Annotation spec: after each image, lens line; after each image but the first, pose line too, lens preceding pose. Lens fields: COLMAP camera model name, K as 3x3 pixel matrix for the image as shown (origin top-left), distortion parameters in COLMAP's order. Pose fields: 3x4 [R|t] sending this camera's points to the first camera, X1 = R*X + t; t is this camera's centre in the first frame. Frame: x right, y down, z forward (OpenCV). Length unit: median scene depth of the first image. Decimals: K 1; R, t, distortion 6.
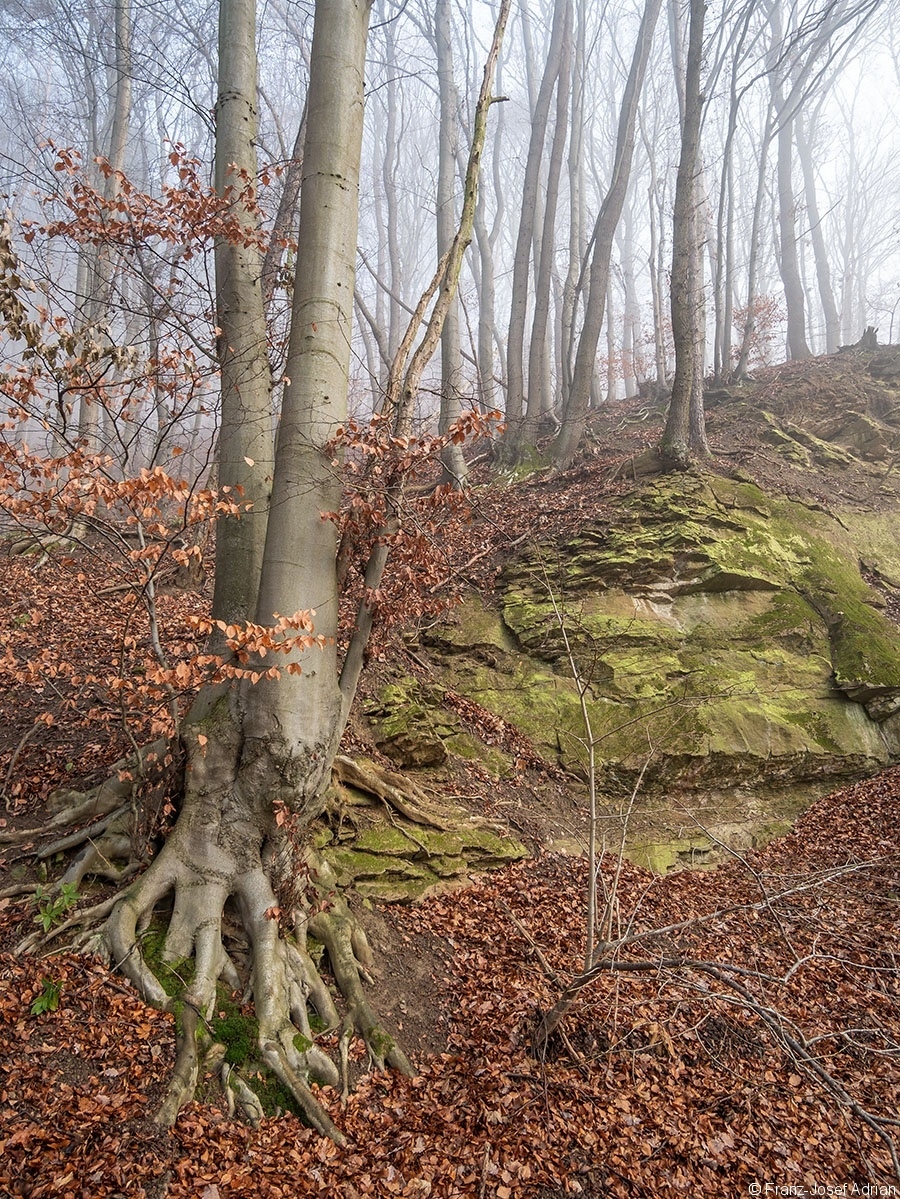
lens RADIAL K [[845.1, 0, 449.5], [0, 845.1, 600.0], [0, 0, 1]] dist [0.001254, 0.000398]
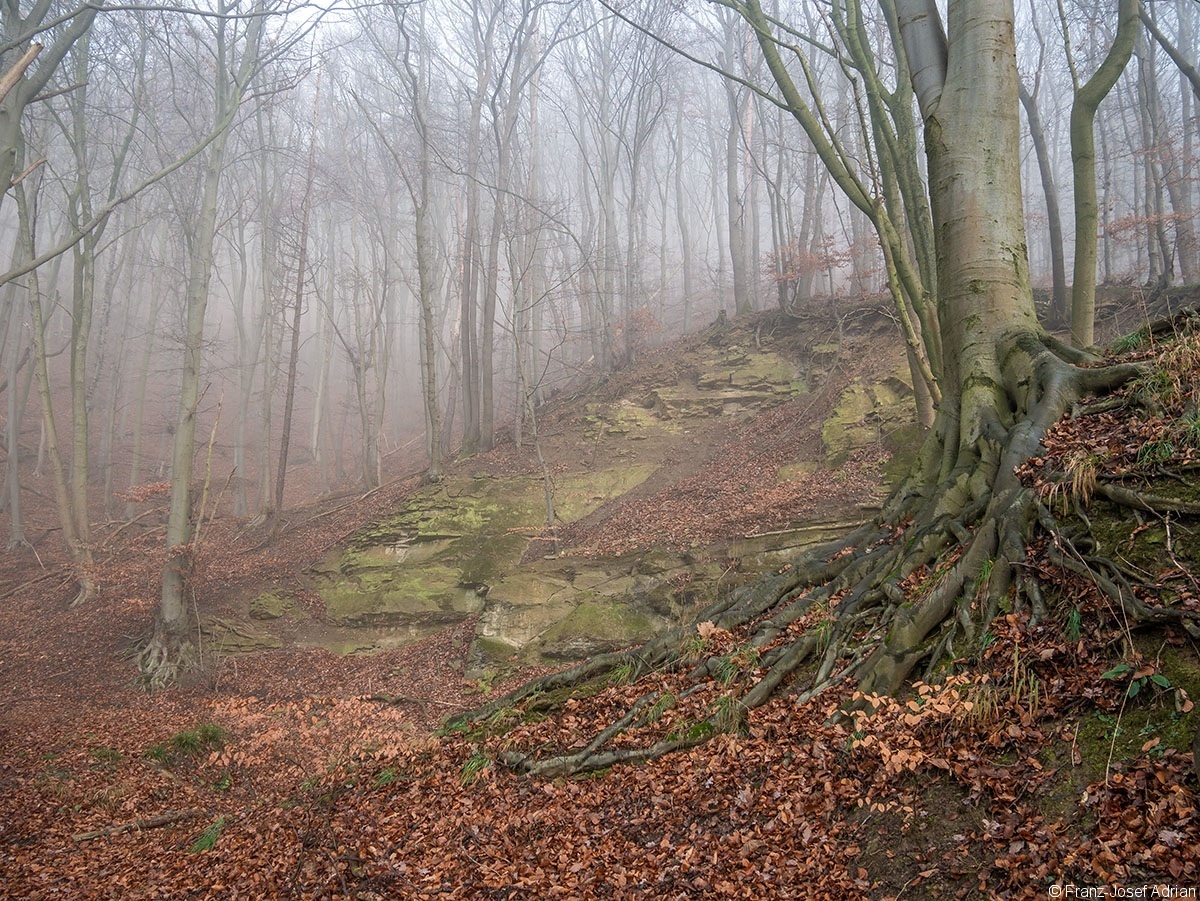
lens RADIAL K [[845.8, 0, 601.0], [0, 845.8, 452.2], [0, 0, 1]] dist [0.001254, 0.000398]
pose [[0.845383, -0.082181, -0.527800, 2.174494], [0.119700, 0.992111, 0.037248, -0.312663], [0.520576, -0.094667, 0.848551, -0.792446]]
